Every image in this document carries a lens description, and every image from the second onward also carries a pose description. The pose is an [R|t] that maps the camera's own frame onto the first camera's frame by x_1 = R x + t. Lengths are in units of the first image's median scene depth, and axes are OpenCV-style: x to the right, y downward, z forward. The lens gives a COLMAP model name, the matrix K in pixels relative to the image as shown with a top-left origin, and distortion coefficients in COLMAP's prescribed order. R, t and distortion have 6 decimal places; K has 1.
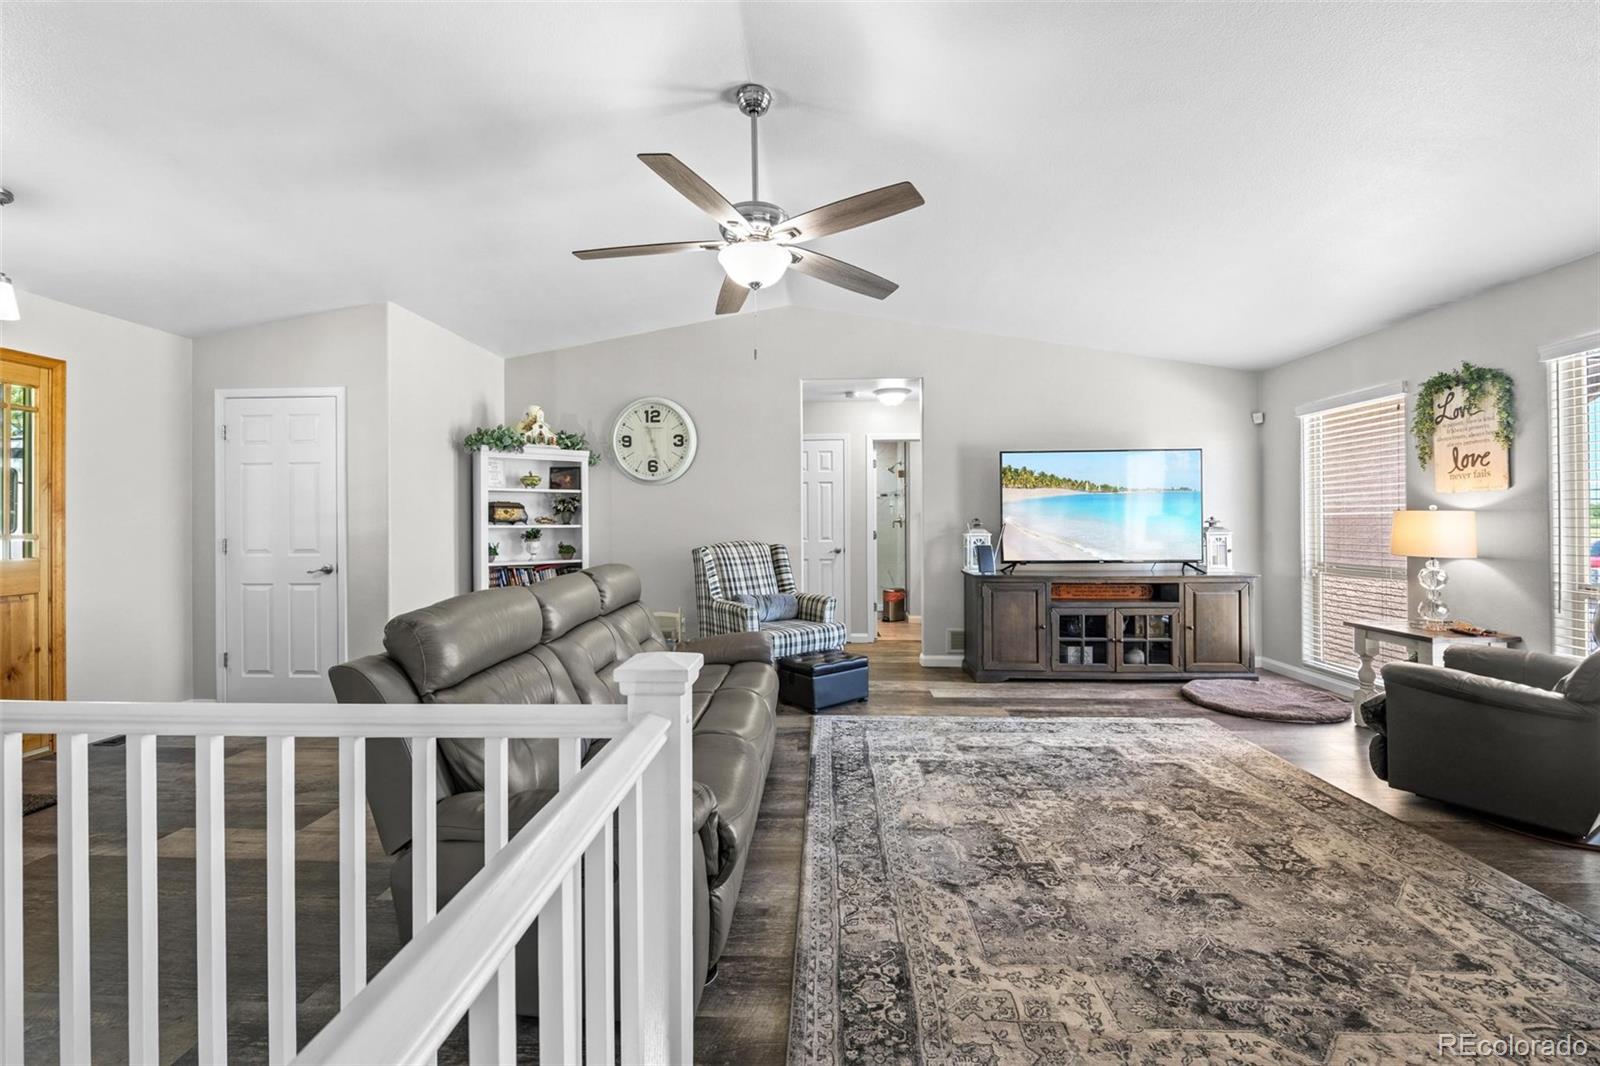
lens RADIAL K [[647.9, 0, 806.7], [0, 647.9, 518.8], [0, 0, 1]] dist [0.001372, -0.002982]
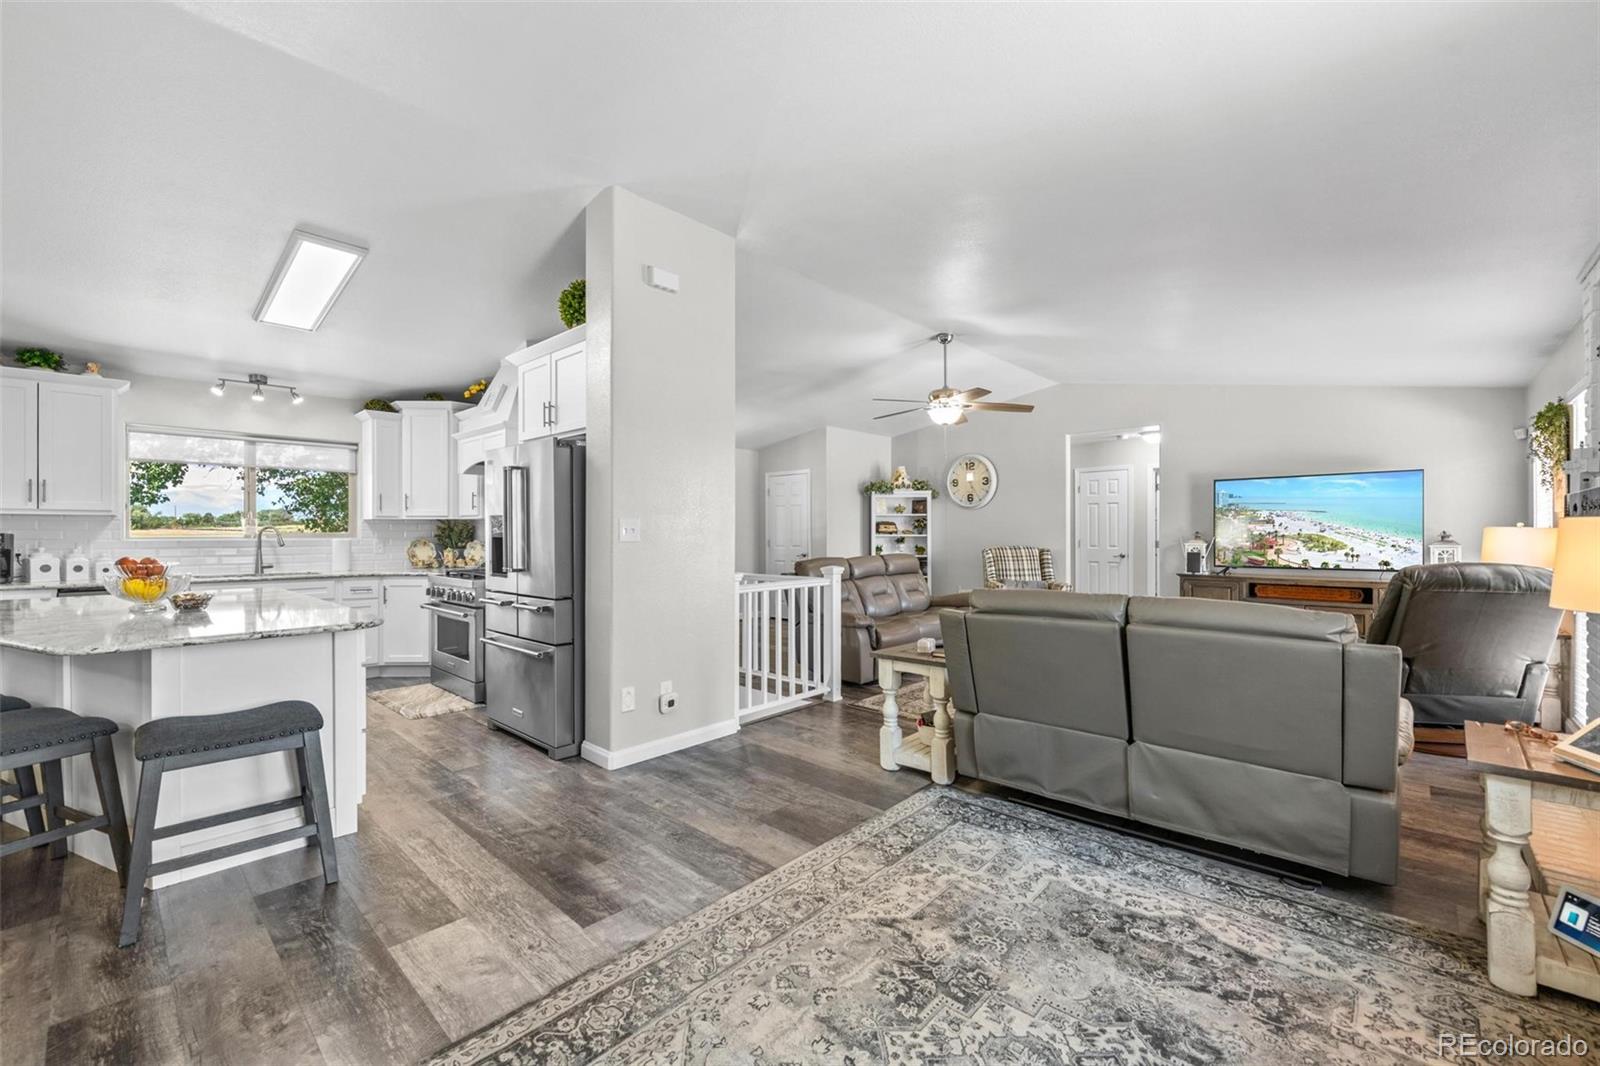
lens RADIAL K [[647.9, 0, 797.9], [0, 647.9, 531.5], [0, 0, 1]] dist [0.001372, -0.002982]
pose [[0.760184, 0.003558, -0.649698, 0.743879], [0.000090, 0.999984, 0.005582, -0.013226], [0.649708, -0.004301, 0.760172, -0.747515]]
